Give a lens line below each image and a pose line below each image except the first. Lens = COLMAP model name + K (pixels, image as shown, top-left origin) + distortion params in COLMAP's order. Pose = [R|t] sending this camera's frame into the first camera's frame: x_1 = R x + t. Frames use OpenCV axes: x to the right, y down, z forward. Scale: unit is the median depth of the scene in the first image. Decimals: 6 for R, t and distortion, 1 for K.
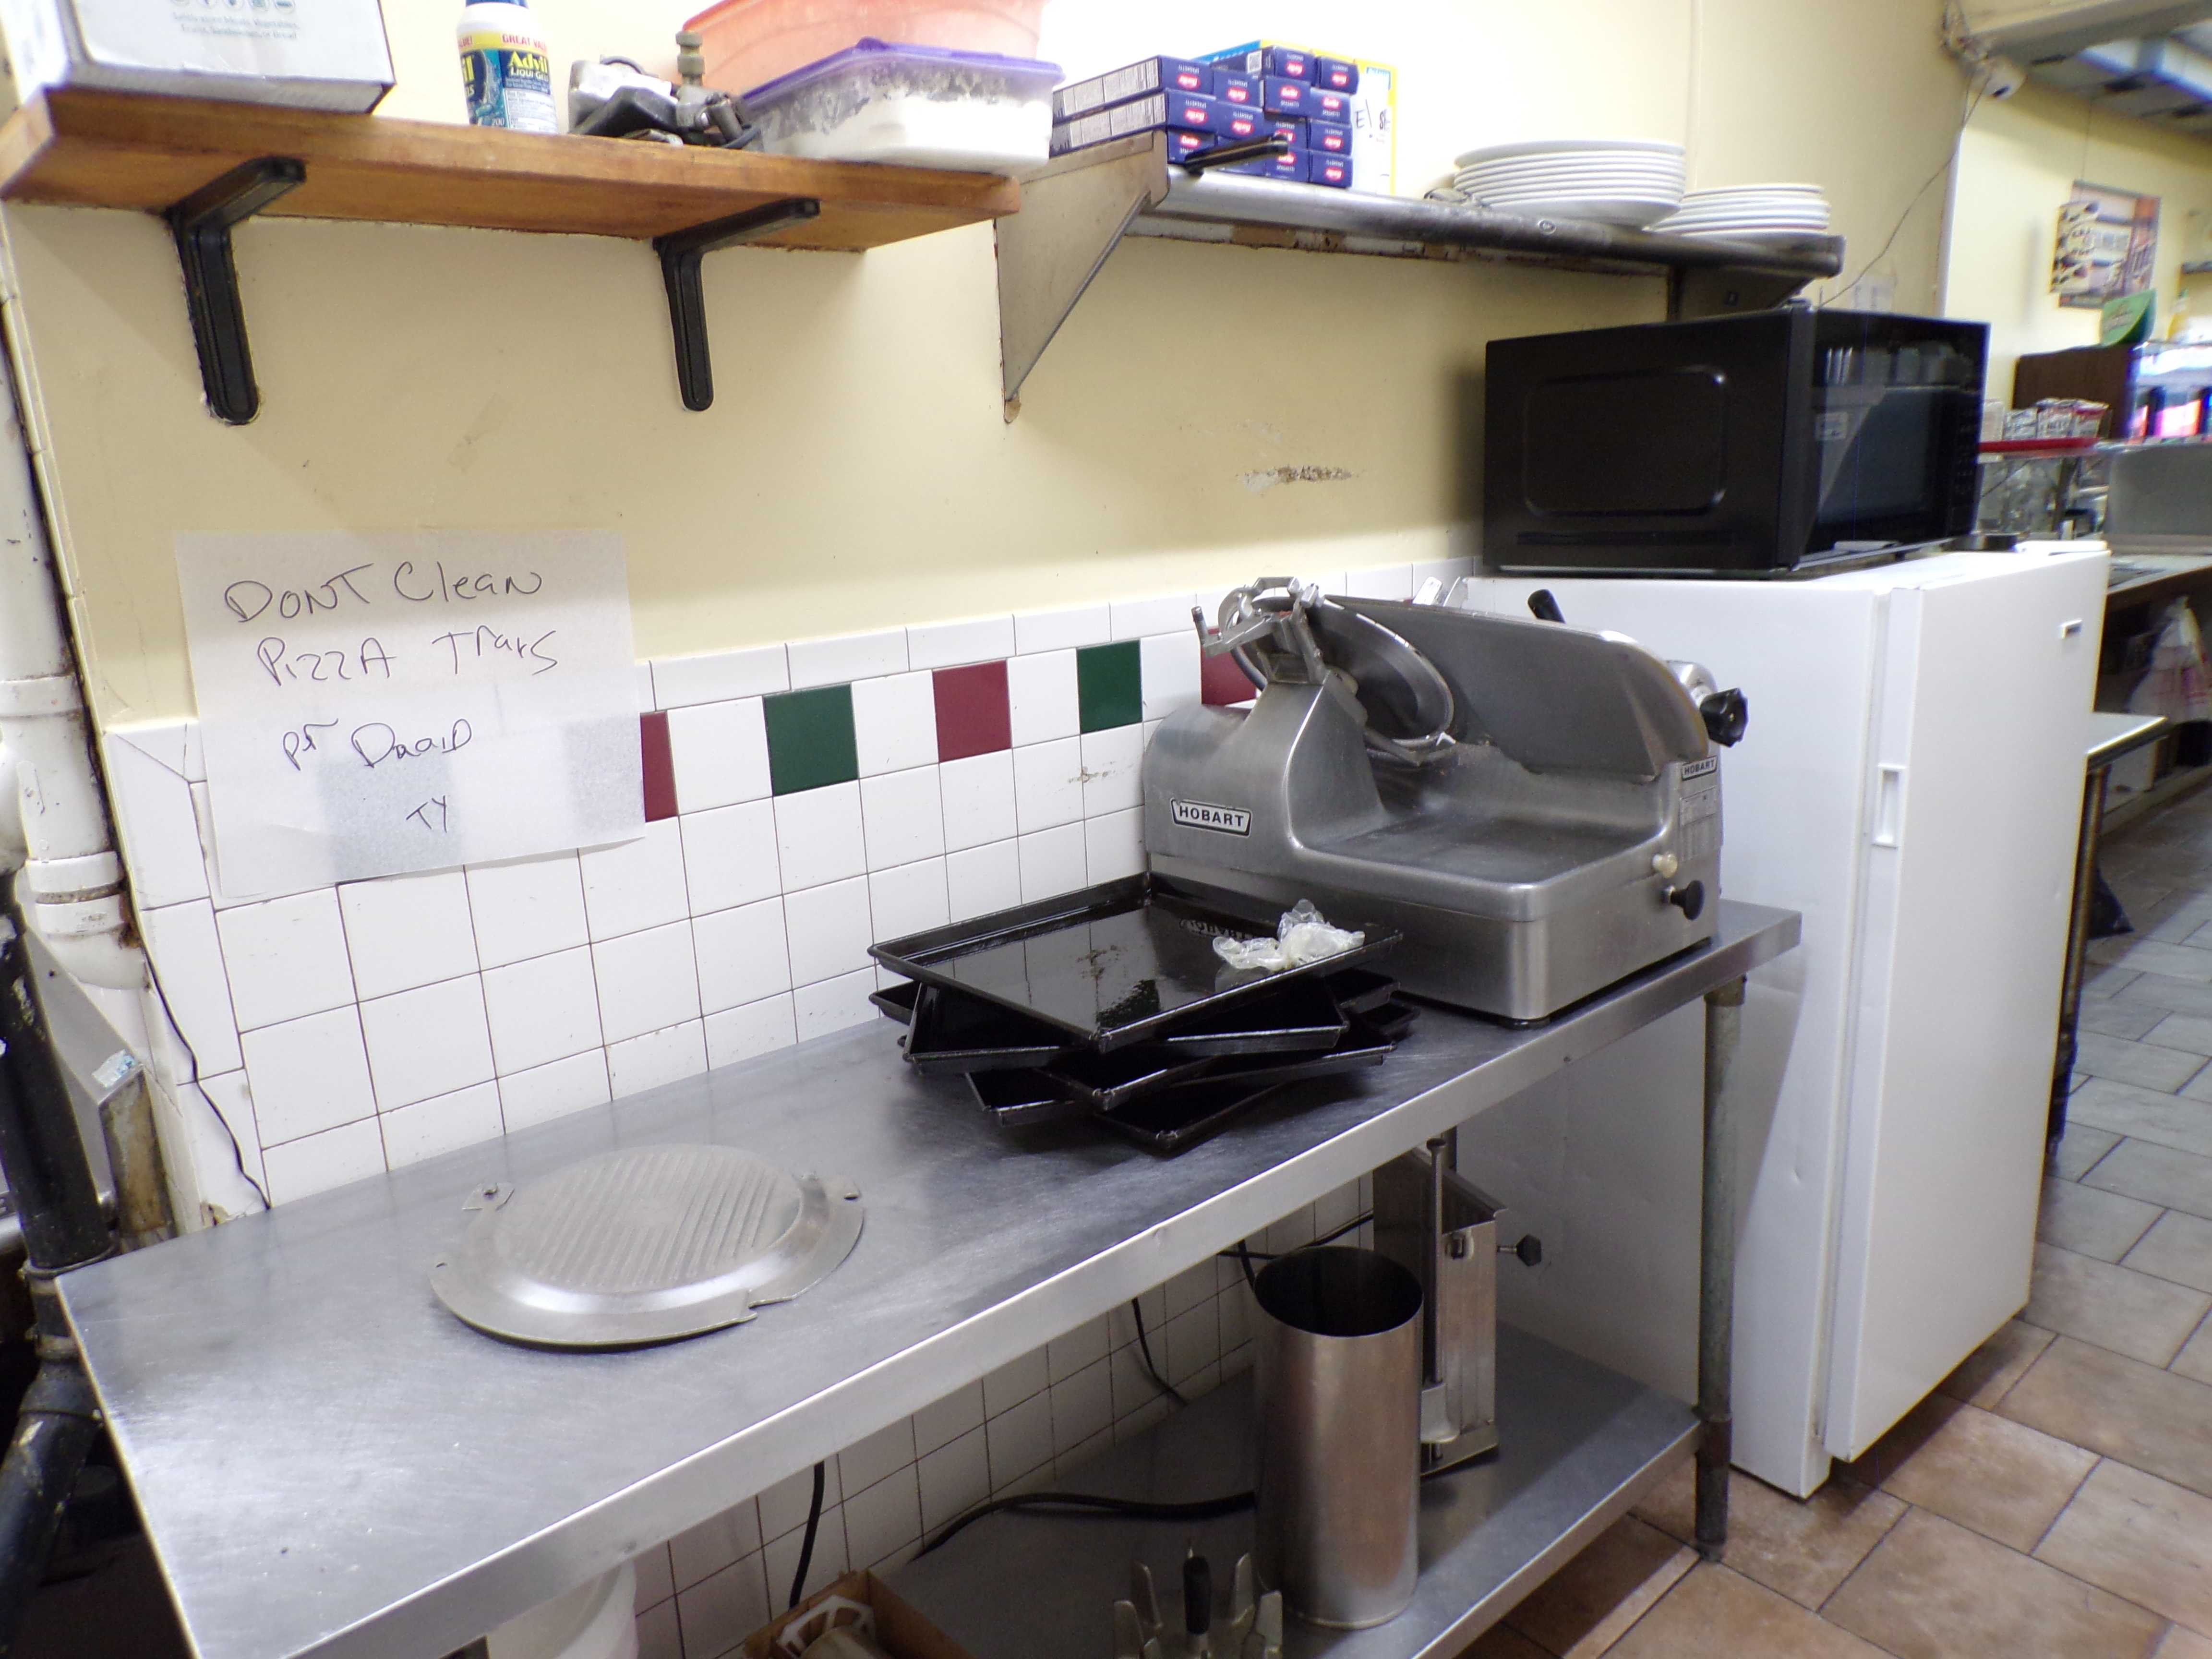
lens RADIAL K [[1498.1, 0, 1111.4], [0, 1498.1, 825.9], [0, 0, 1]] dist [0.003030, -0.007423]
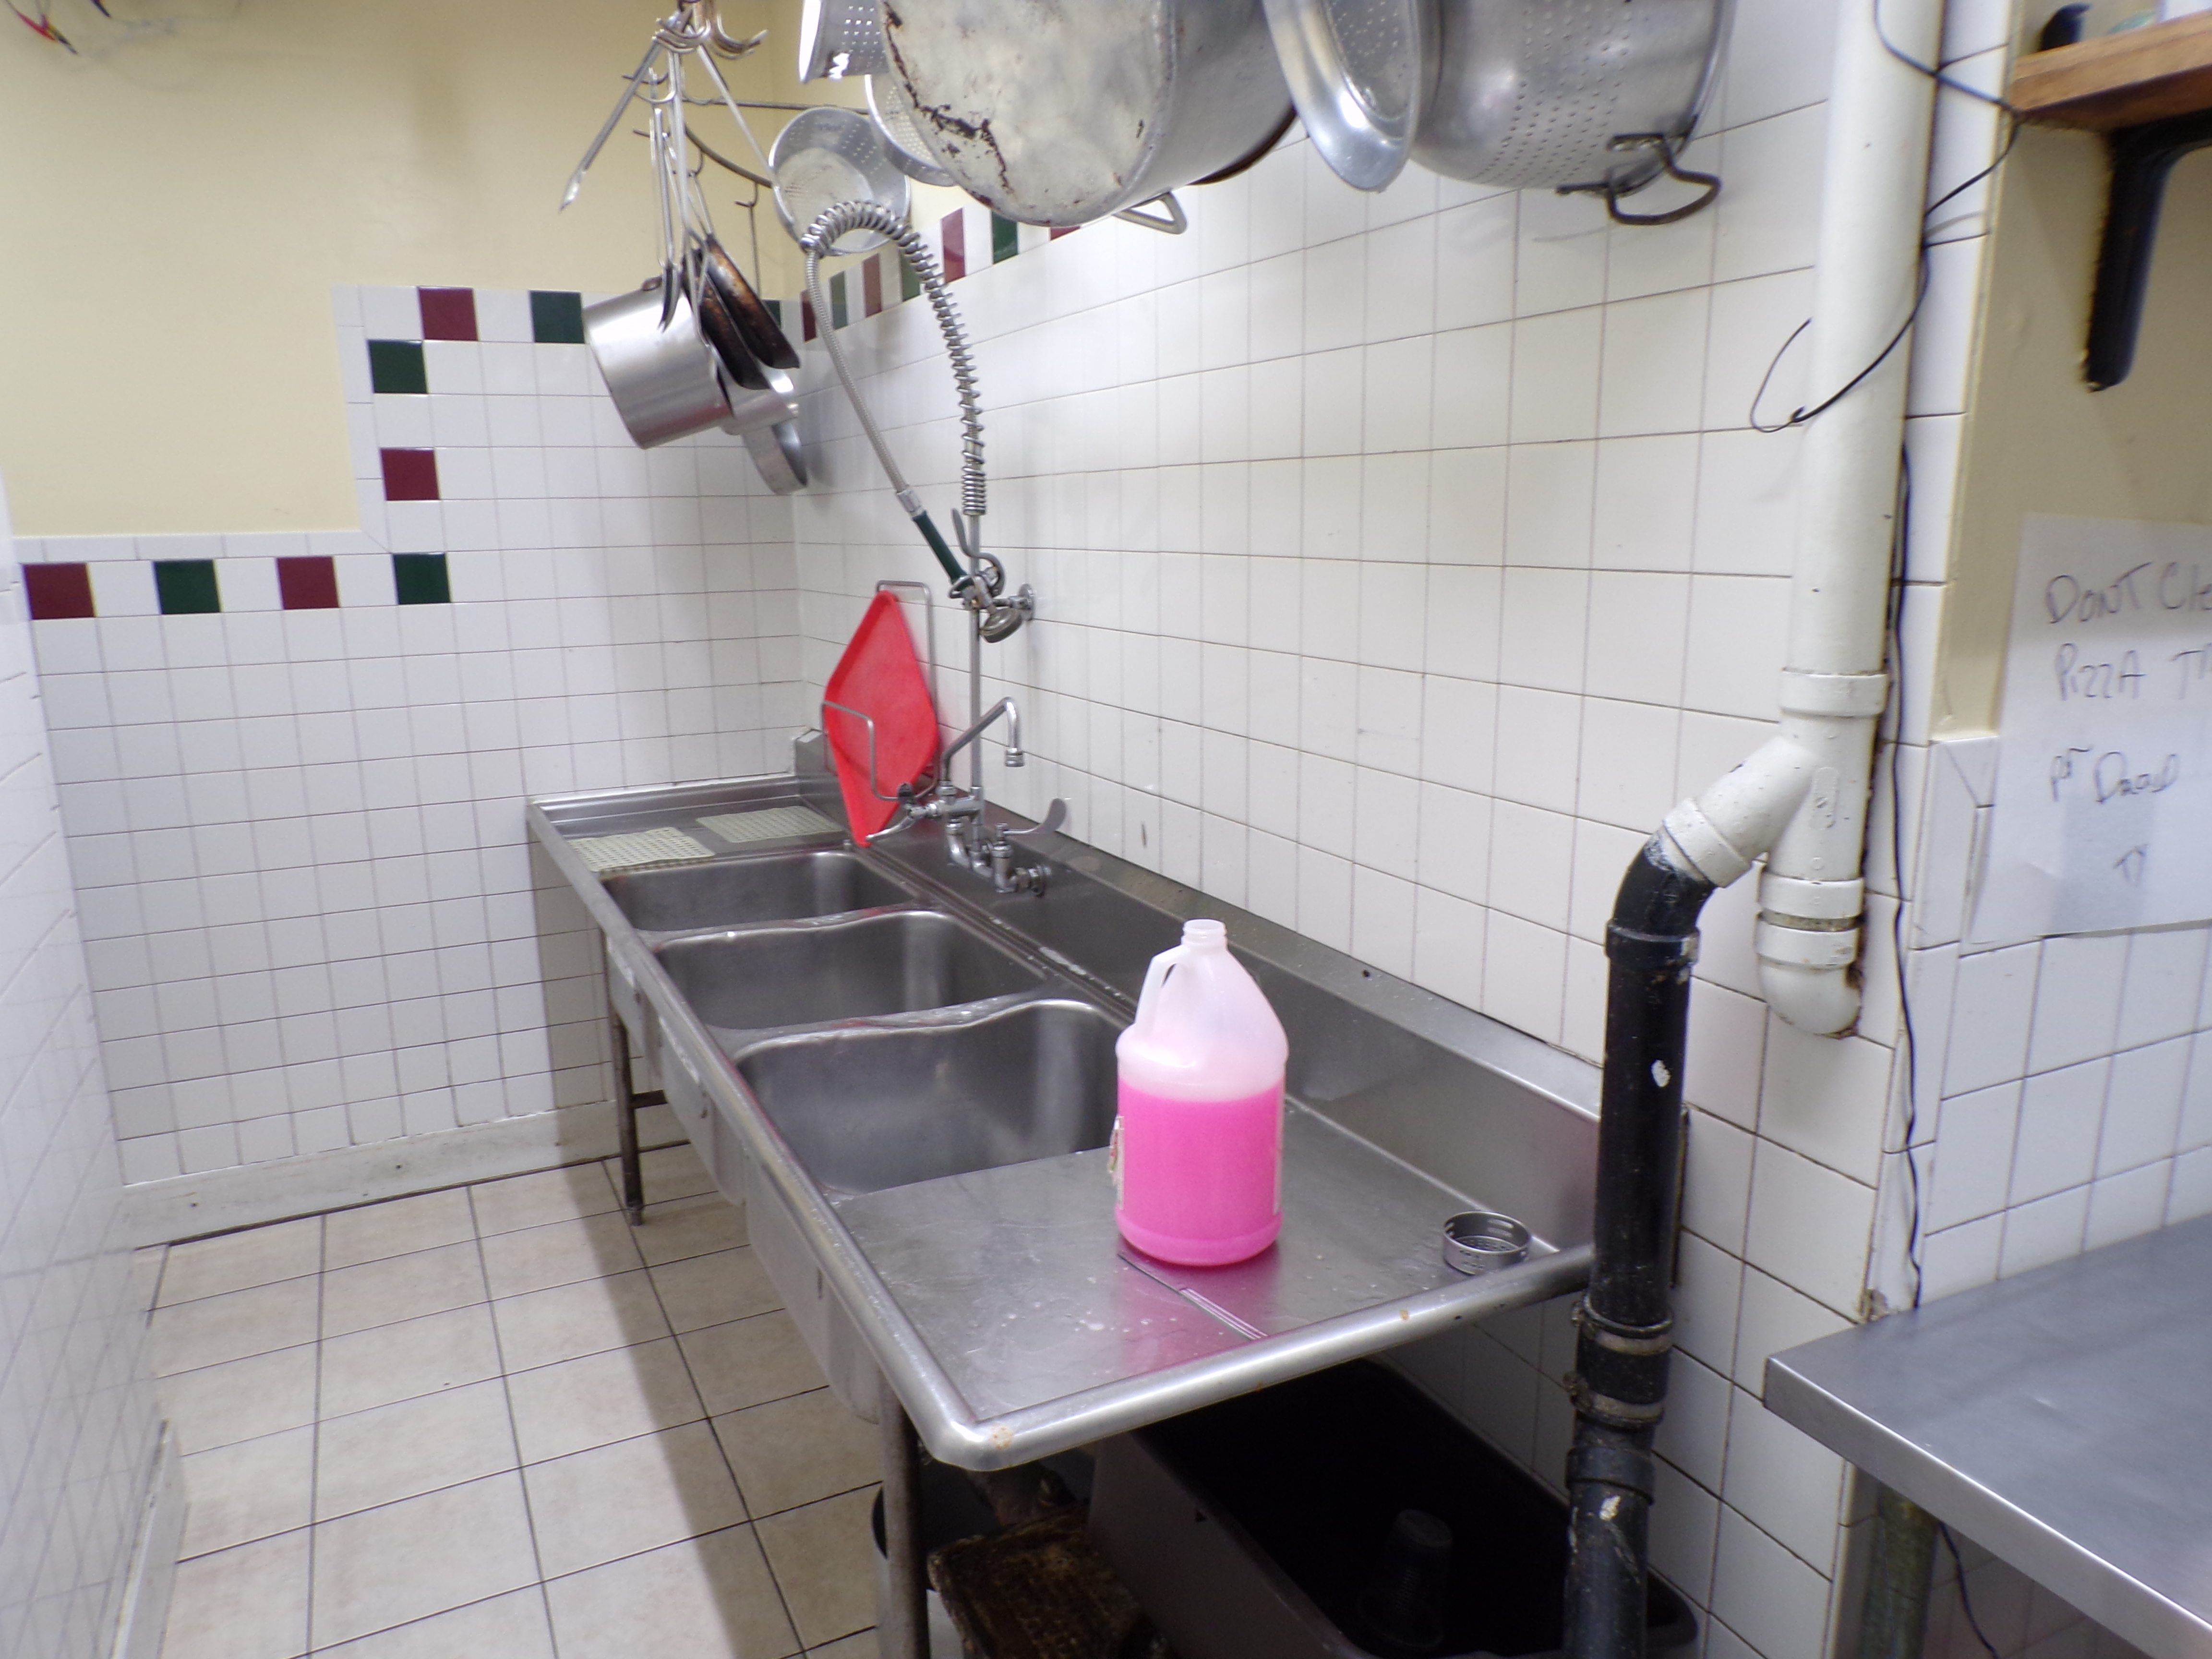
lens RADIAL K [[1498.1, 0, 1095.7], [0, 1498.1, 839.6], [0, 0, 1]] dist [0.003030, -0.007423]
pose [[0.957821, 0.095392, -0.271072, -0.833592], [-0.099418, 0.995045, -0.001126, 0.039549], [0.269621, 0.028028, 0.962558, 0.040080]]
